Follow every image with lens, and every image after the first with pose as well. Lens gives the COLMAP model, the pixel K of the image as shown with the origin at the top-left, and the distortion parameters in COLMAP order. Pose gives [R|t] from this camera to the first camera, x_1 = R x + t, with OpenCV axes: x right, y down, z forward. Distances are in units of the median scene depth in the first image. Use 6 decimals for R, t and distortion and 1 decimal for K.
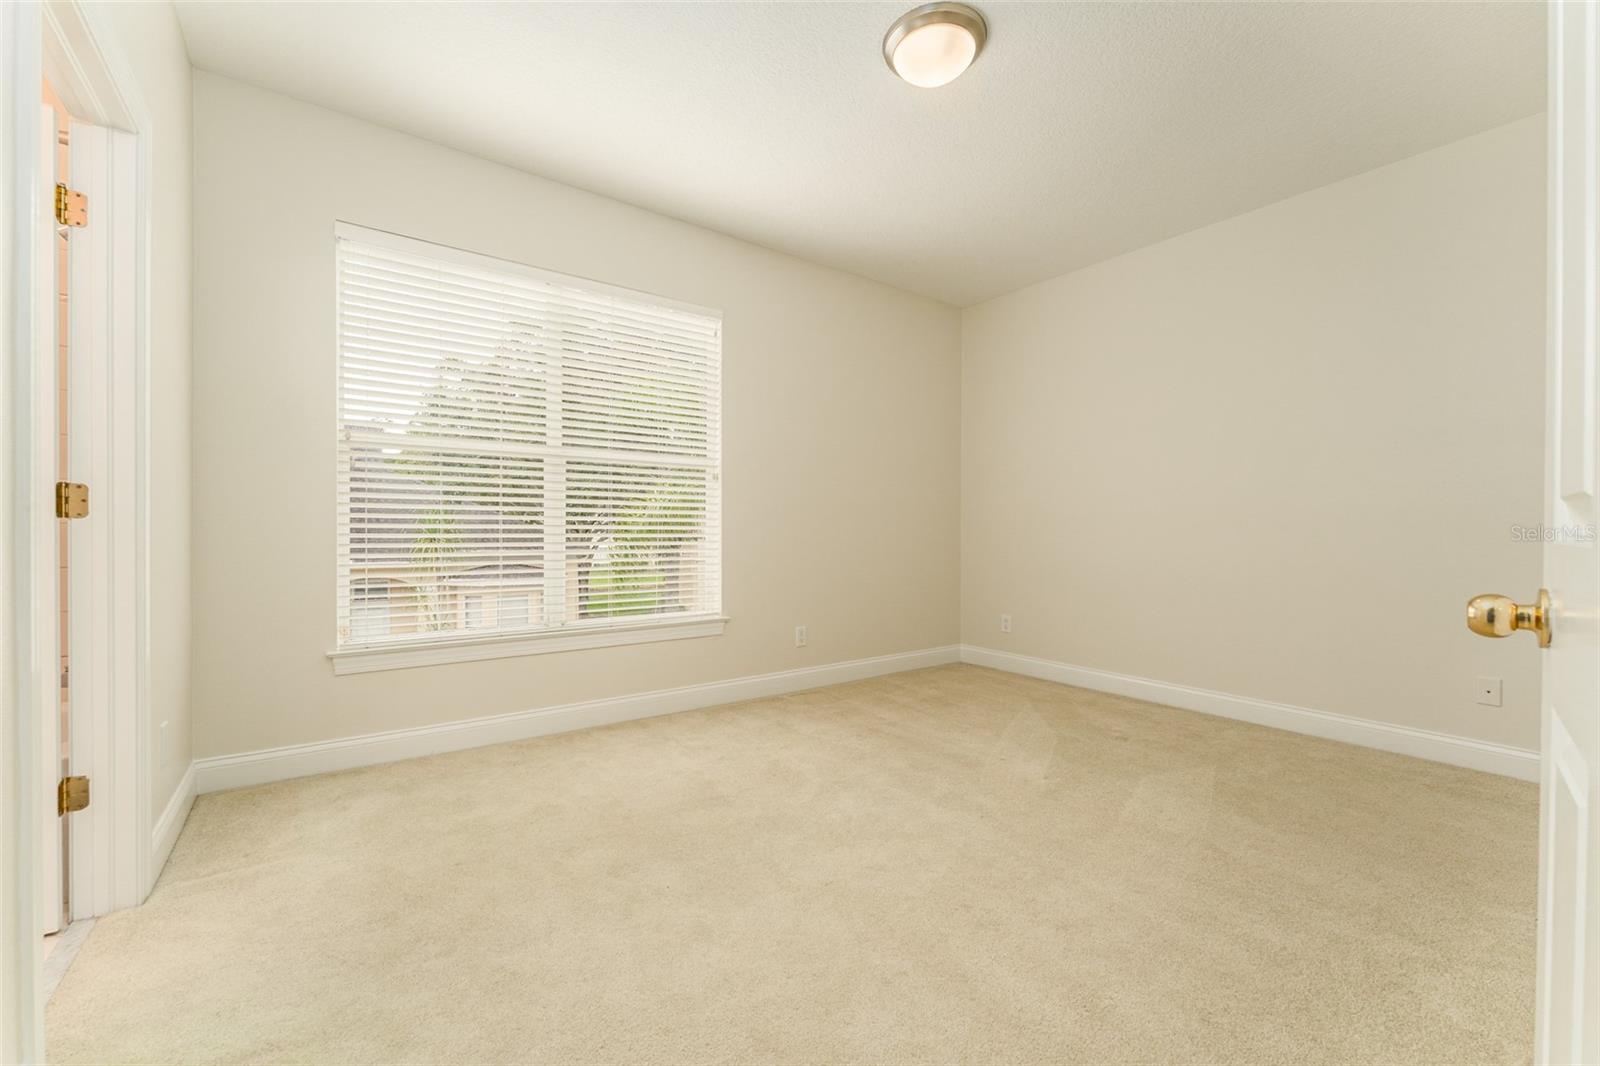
lens RADIAL K [[650.3, 0, 808.7], [0, 650.3, 535.8], [0, 0, 1]] dist [-0.006358, 0.001113]
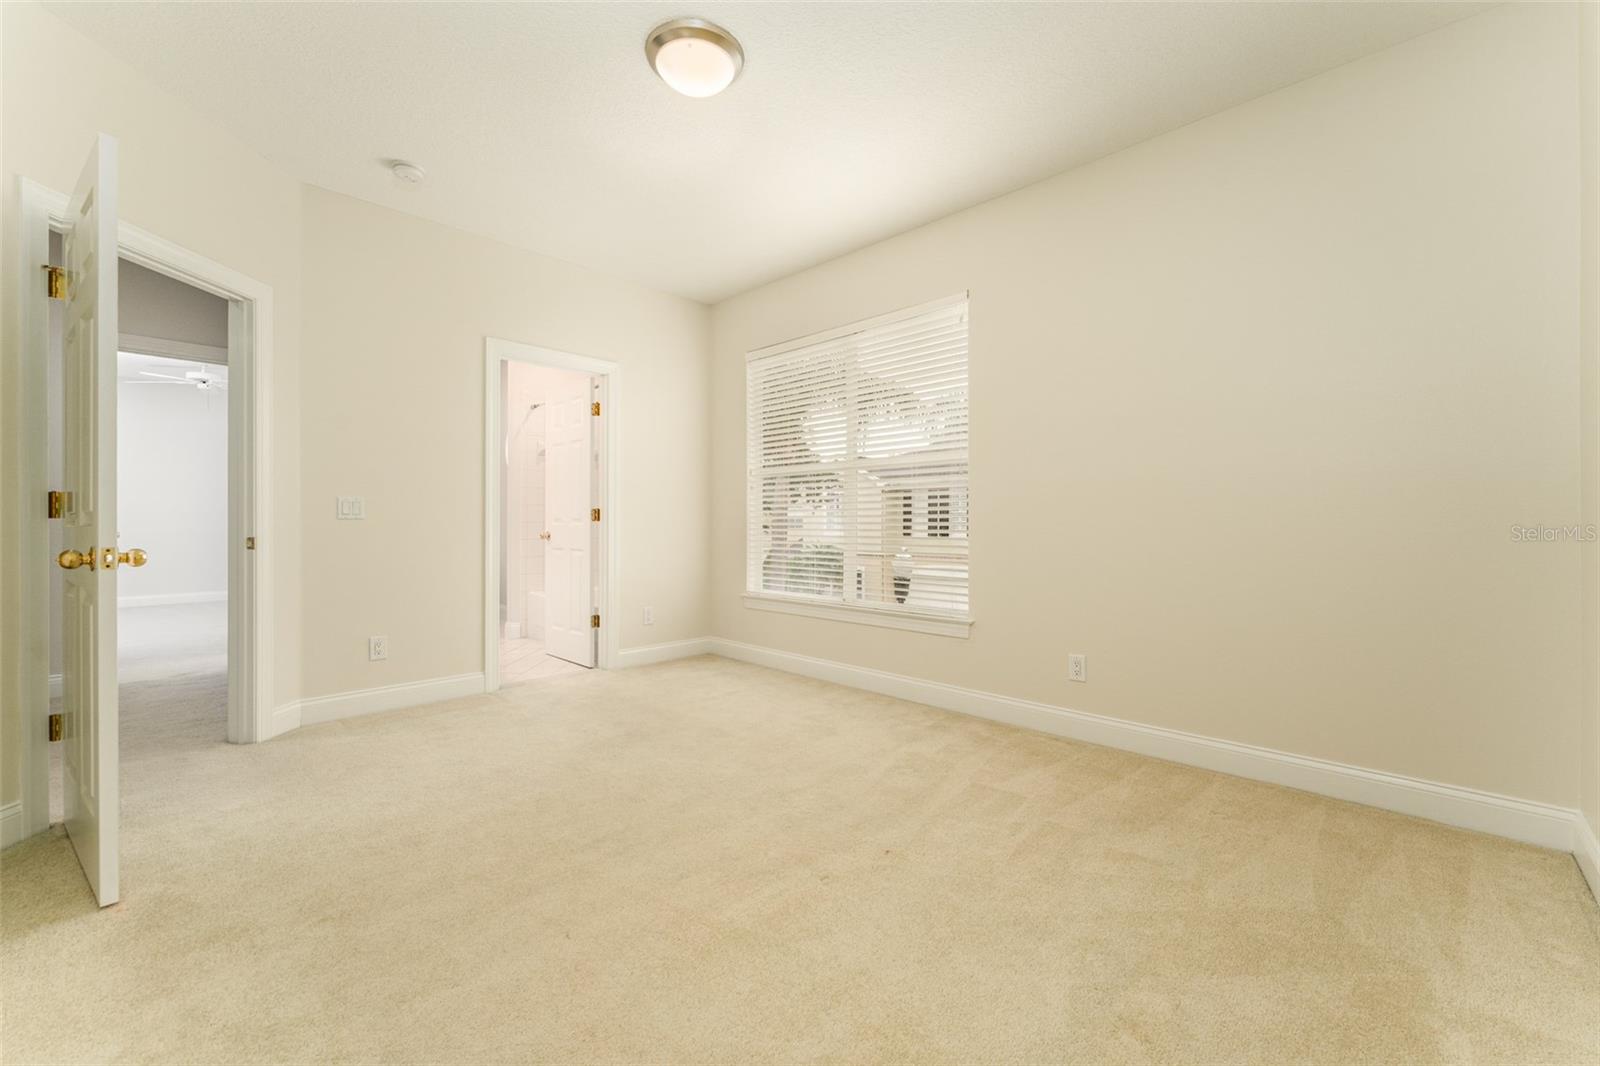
lens RADIAL K [[650.3, 0, 792.3], [0, 650.3, 534.2], [0, 0, 1]] dist [-0.006358, 0.001113]
pose [[0.143001, 0.009916, -0.989673, 0.881476], [-0.013387, 0.999878, 0.008084, -0.002277], [0.989632, 0.012093, 0.143116, 0.720984]]
